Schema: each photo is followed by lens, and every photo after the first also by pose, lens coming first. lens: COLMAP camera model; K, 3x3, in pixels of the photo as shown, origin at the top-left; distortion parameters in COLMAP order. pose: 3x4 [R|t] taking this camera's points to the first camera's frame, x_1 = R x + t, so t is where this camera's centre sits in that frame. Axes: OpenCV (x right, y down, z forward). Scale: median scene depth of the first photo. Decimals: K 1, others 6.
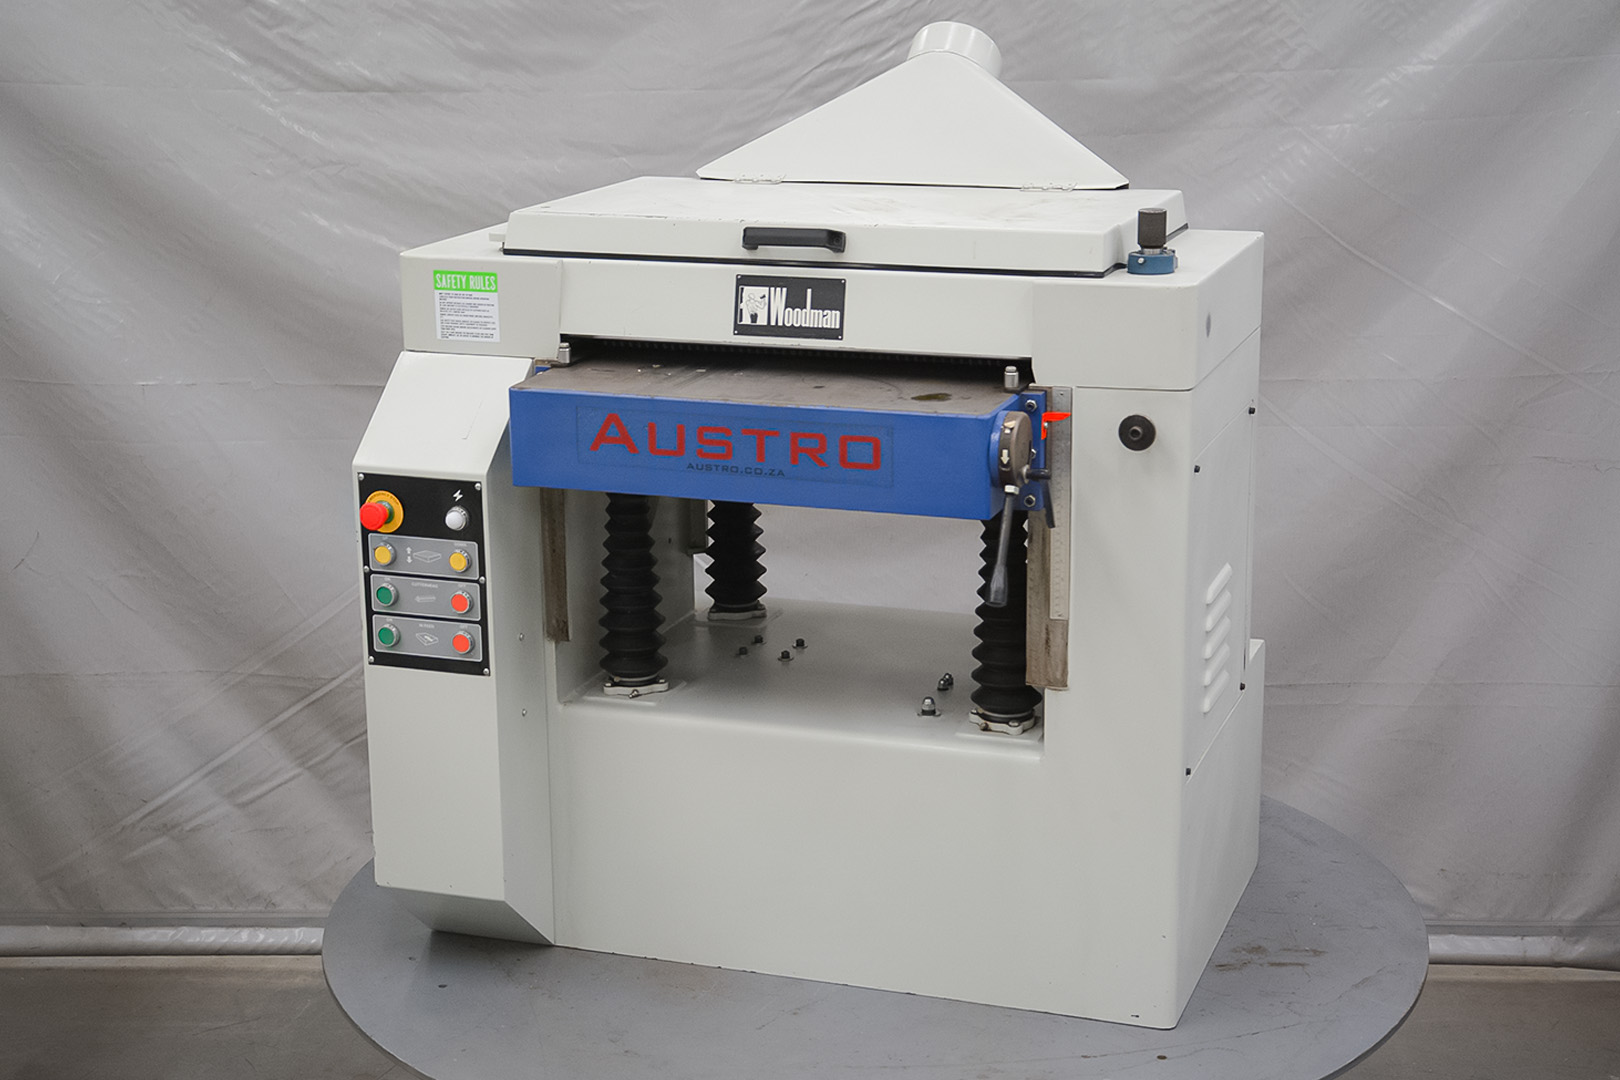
lens RADIAL K [[2617.1, 0, 805.1], [0, 2617.1, 554.5], [0, 0, 1]] dist [0.102852, 0.108023]
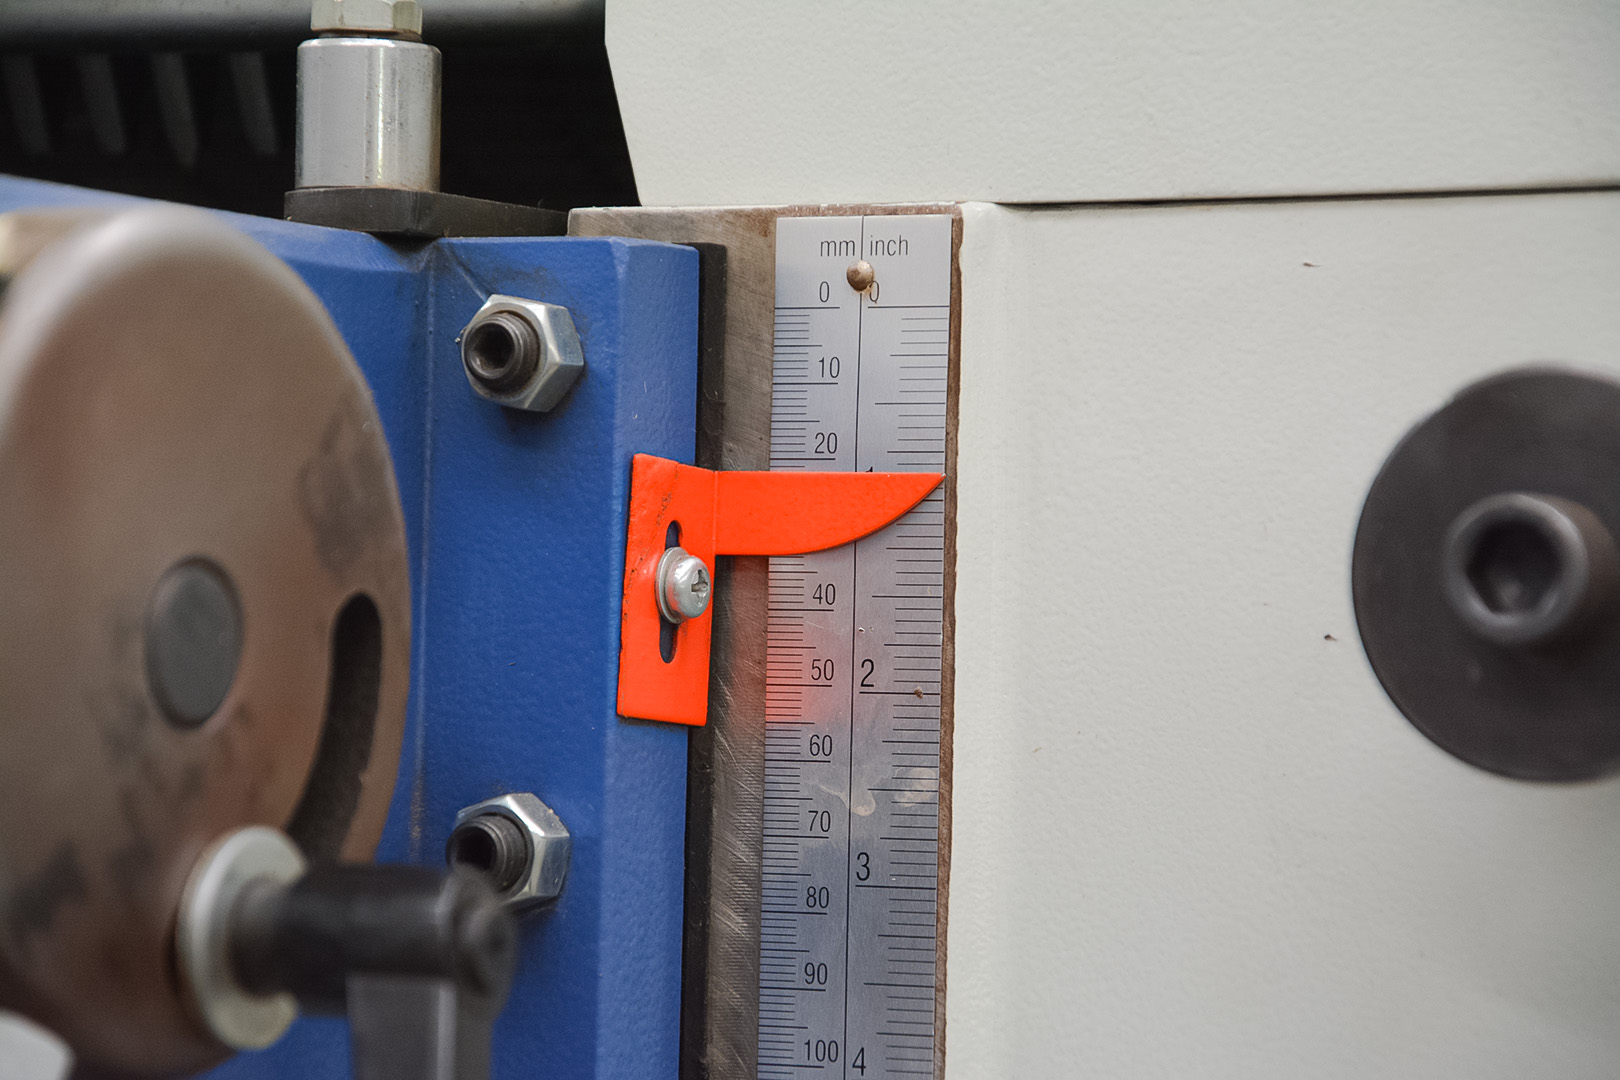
lens RADIAL K [[6241.0, 0, 810.8], [0, 6241.0, 570.8], [0, 0, 1]] dist [0.985251, -0.516713]
pose [[0.989610, 0.033646, -0.139786, 0.122718], [-0.070287, 0.961352, -0.266199, 0.011819], [0.125427, 0.273258, 0.953729, 0.736501]]
